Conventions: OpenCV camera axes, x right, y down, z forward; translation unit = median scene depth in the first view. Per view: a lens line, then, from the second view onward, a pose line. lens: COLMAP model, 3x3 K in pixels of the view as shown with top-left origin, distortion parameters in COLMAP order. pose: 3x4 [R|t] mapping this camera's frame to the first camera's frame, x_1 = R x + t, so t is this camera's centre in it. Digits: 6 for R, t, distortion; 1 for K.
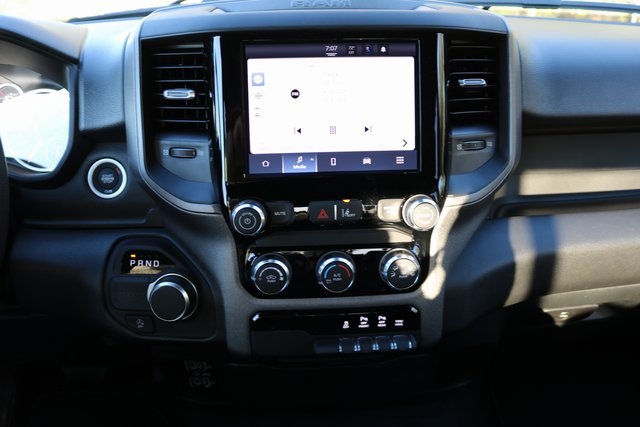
lens RADIAL K [[522.8, 0, 320.0], [0, 522.8, 213.5], [0, 0, 1]] dist [-0.170418, 0.123207]
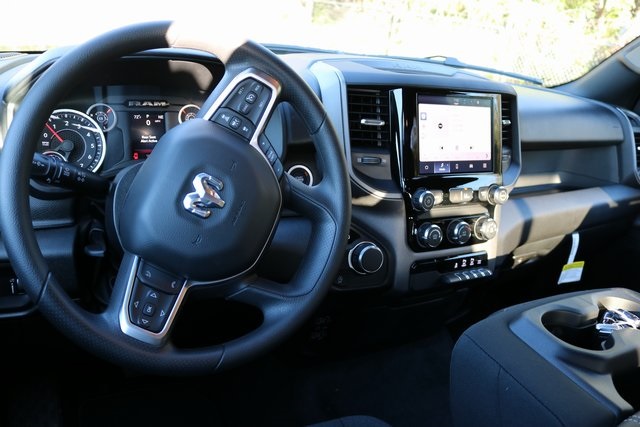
lens RADIAL K [[522.8, 0, 320.0], [0, 522.8, 213.5], [0, 0, 1]] dist [-0.170418, 0.123207]
pose [[0.901965, -0.043769, 0.429586, -1.107309], [0.061243, 0.997760, -0.026928, 0.072320], [-0.427445, 0.050597, 0.902624, -0.323834]]
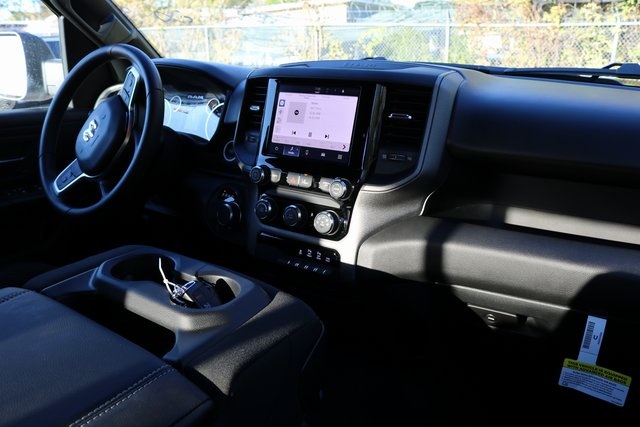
lens RADIAL K [[522.8, 0, 320.0], [0, 522.8, 213.5], [0, 0, 1]] dist [-0.170418, 0.123207]
pose [[0.793092, 0.194939, -0.577065, 1.102797], [-0.256861, 0.966080, -0.026666, 0.132864], [0.552293, 0.169374, 0.816263, -0.363328]]
